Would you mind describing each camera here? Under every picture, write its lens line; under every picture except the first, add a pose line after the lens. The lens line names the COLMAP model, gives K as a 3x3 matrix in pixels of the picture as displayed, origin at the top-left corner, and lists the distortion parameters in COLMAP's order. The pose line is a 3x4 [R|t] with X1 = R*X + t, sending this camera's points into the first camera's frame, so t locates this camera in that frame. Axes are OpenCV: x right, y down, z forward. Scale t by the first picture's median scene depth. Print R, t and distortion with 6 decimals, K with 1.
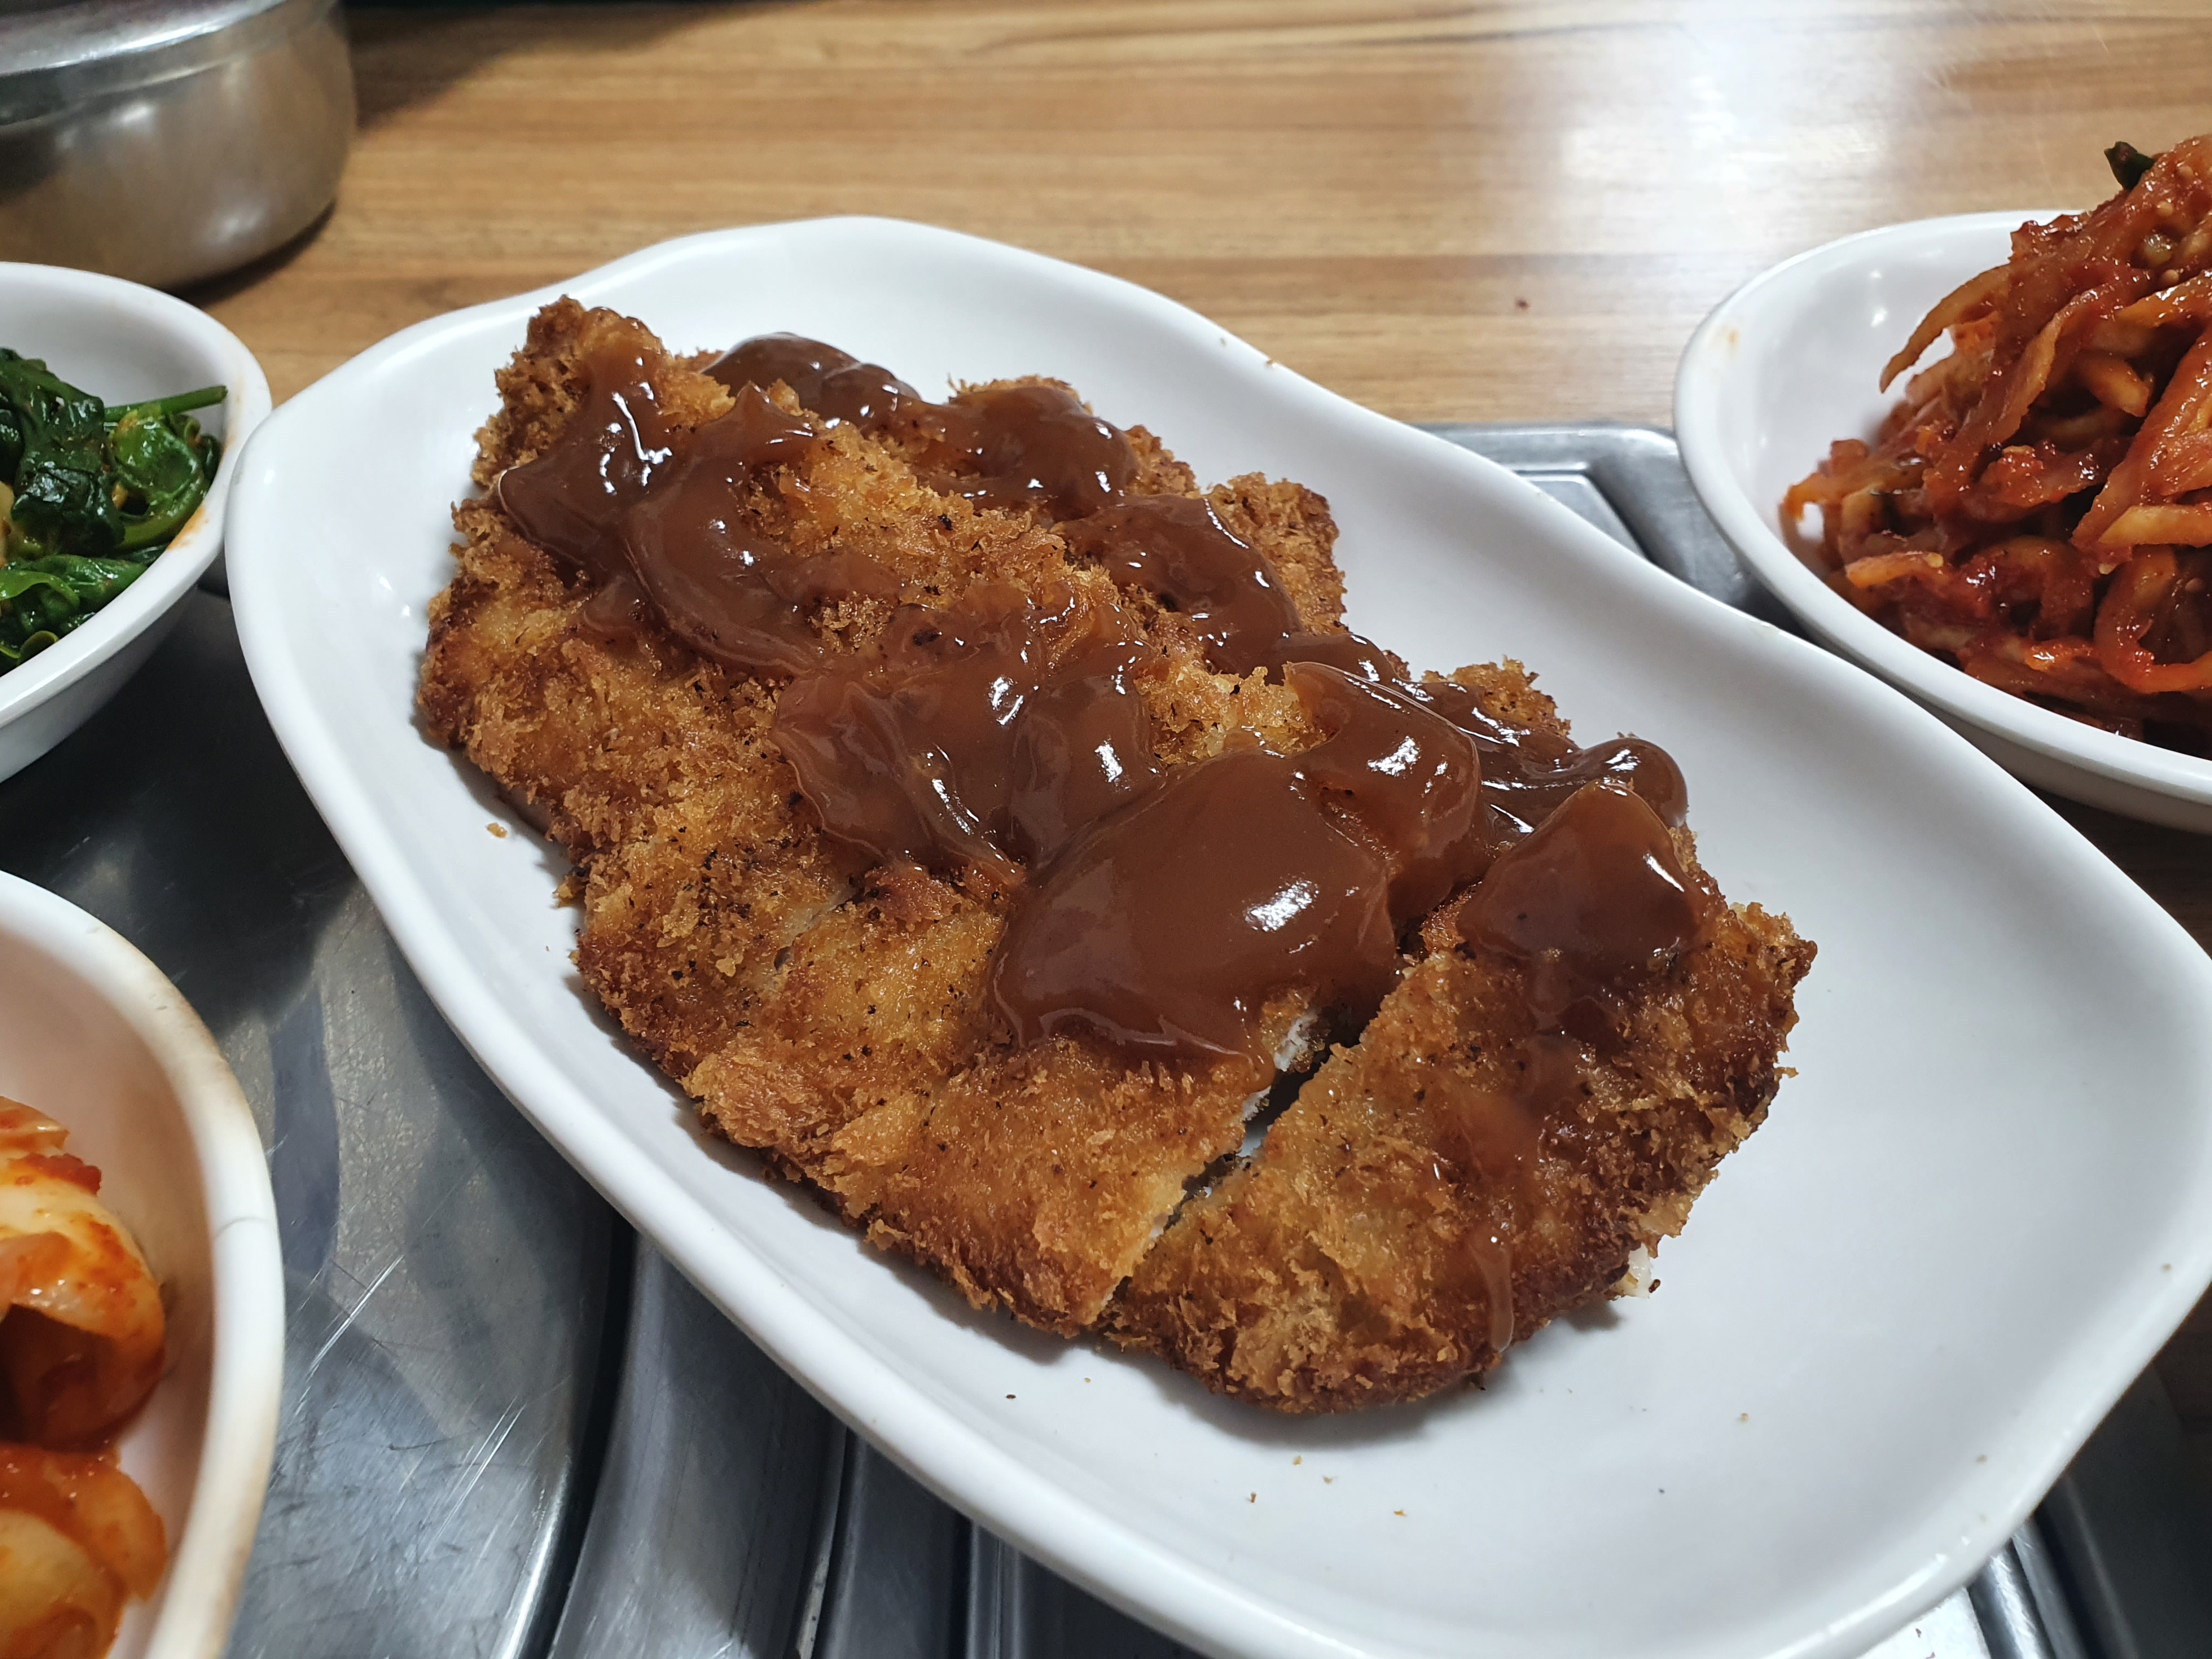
lens RADIAL K [[1866.4, 0, 1104.9], [0, 1866.4, 776.7], [0, 0, 1]] dist [0.000756, -0.014211]
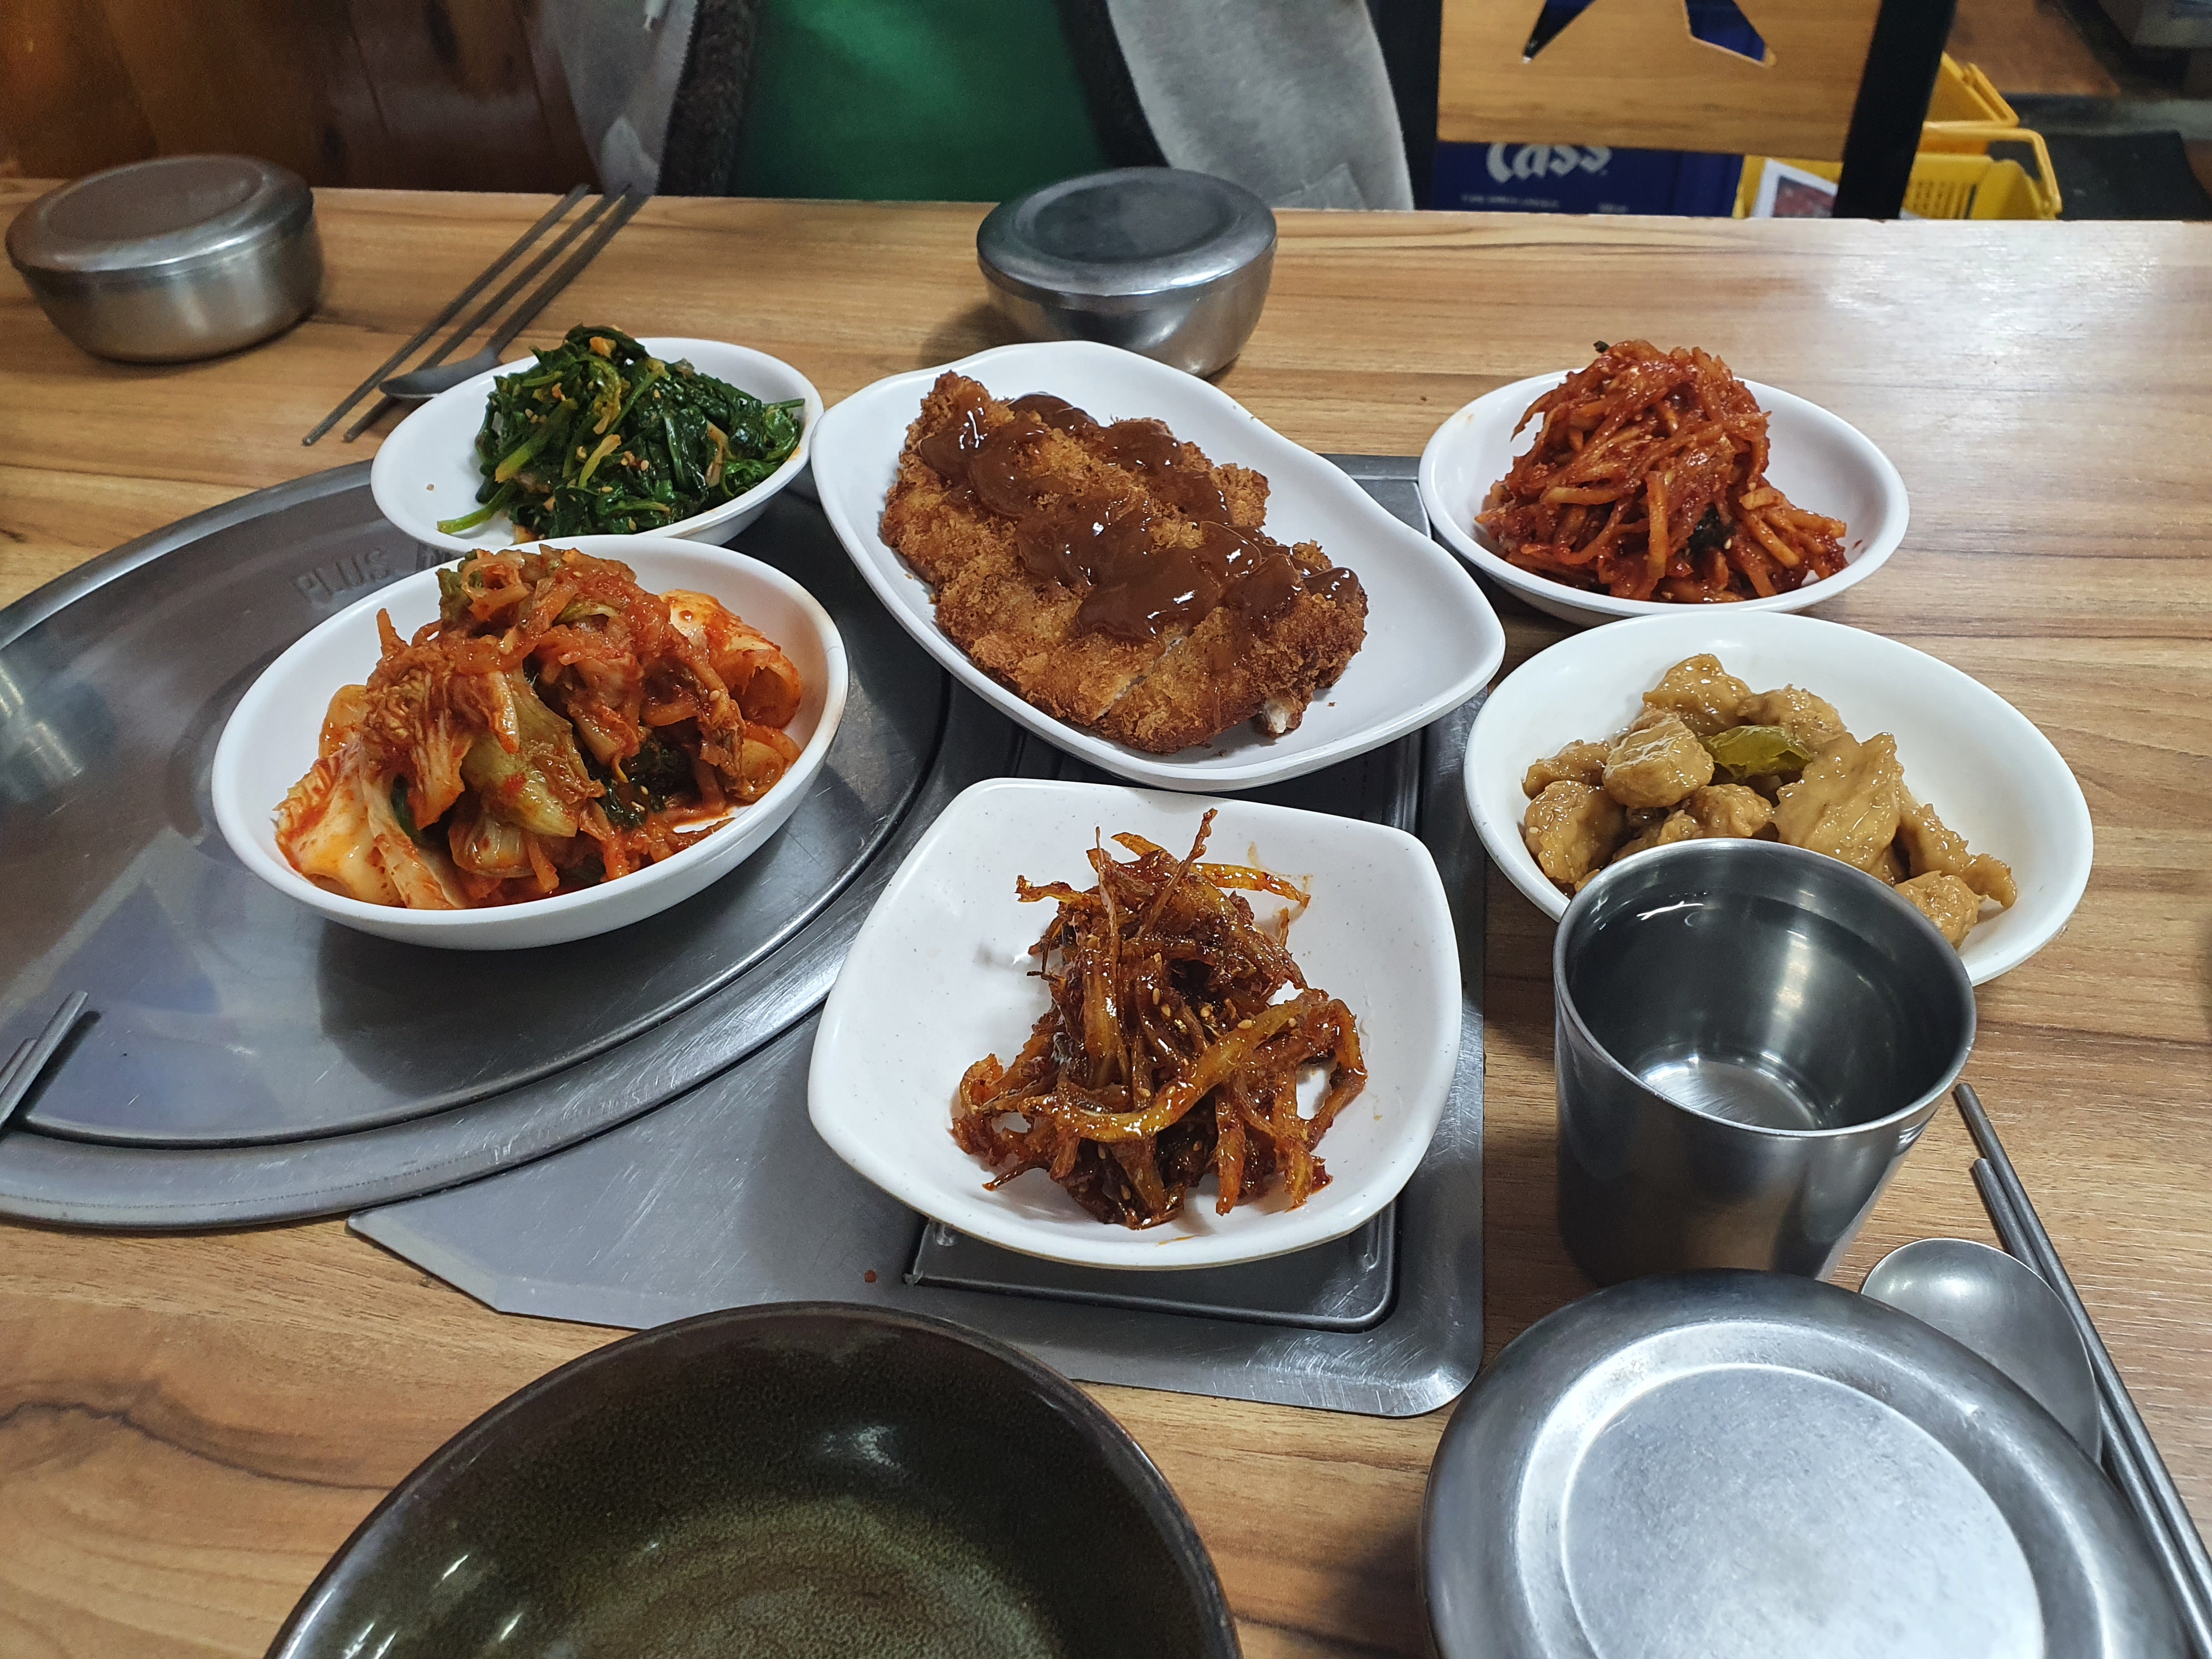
lens RADIAL K [[1866.4, 0, 1123.2], [0, 1866.4, 884.5], [0, 0, 1]] dist [0.000756, -0.014211]
pose [[0.985014, 0.097319, -0.142397, 0.363192], [-0.095505, 0.995237, 0.019536, 0.361224], [0.143620, -0.005644, 0.989617, -1.461420]]
